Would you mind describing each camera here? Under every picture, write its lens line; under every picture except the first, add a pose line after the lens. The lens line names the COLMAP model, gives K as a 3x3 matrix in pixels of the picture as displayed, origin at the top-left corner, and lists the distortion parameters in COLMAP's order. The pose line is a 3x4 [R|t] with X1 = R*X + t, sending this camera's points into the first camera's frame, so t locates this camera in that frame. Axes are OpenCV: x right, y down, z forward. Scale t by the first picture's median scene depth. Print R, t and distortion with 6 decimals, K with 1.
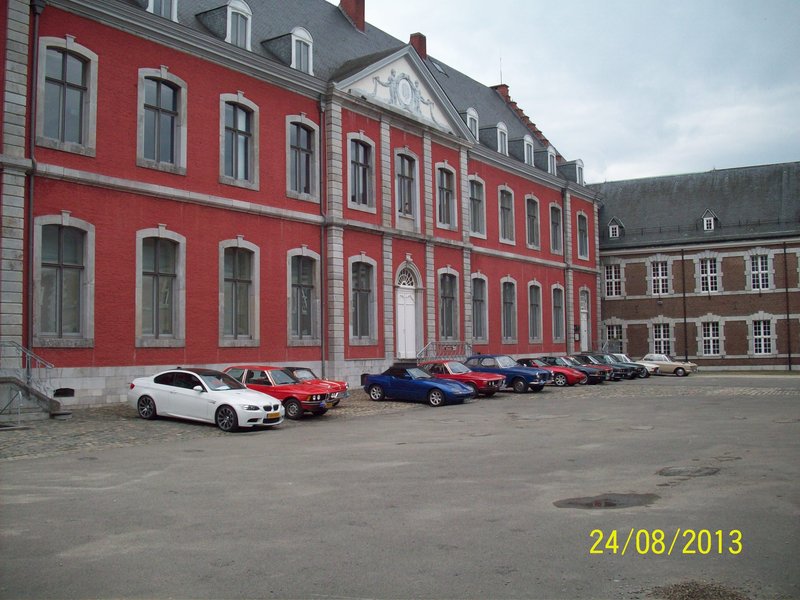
lens RADIAL K [[866.4, 0, 401.7], [0, 866.4, 300.5], [0, 0, 1]] dist [-0.119577, 0.000000]
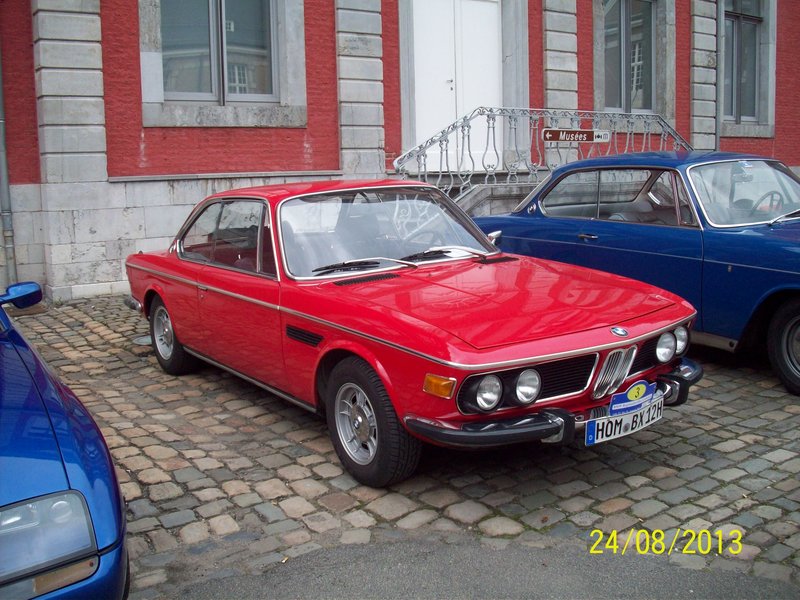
lens RADIAL K [[866.4, 0, 397.0], [0, 866.4, 302.1], [0, 0, 1]] dist [-0.119577, 0.000000]
pose [[0.929118, 0.049982, -0.366389, 0.112010], [0.028548, 0.978170, 0.205834, 0.052686], [0.368679, -0.201704, 0.907409, 0.768082]]
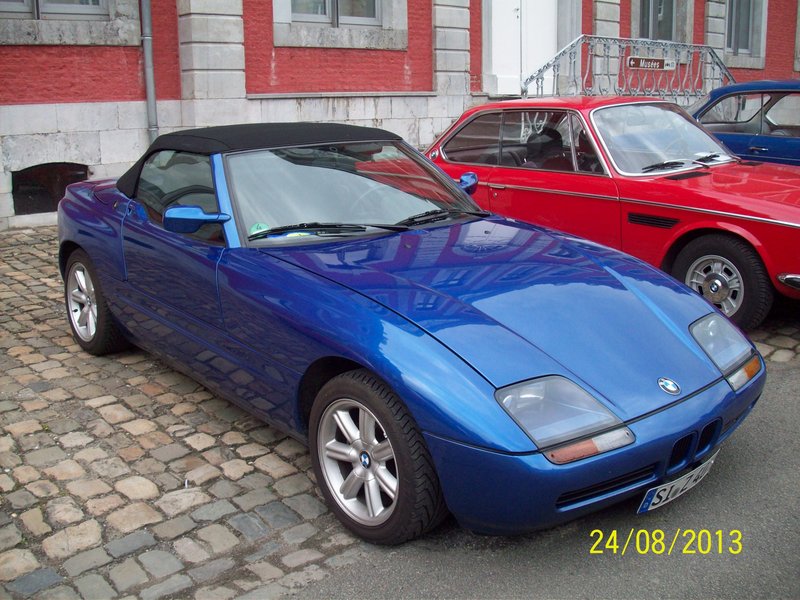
lens RADIAL K [[866.4, 0, 408.6], [0, 866.4, 298.5], [0, 0, 1]] dist [-0.119577, 0.000000]
pose [[0.967430, 0.059092, -0.246146, 0.054377], [0.013159, 0.959318, 0.282022, 0.052582], [0.252797, -0.276076, 0.927295, 0.722620]]
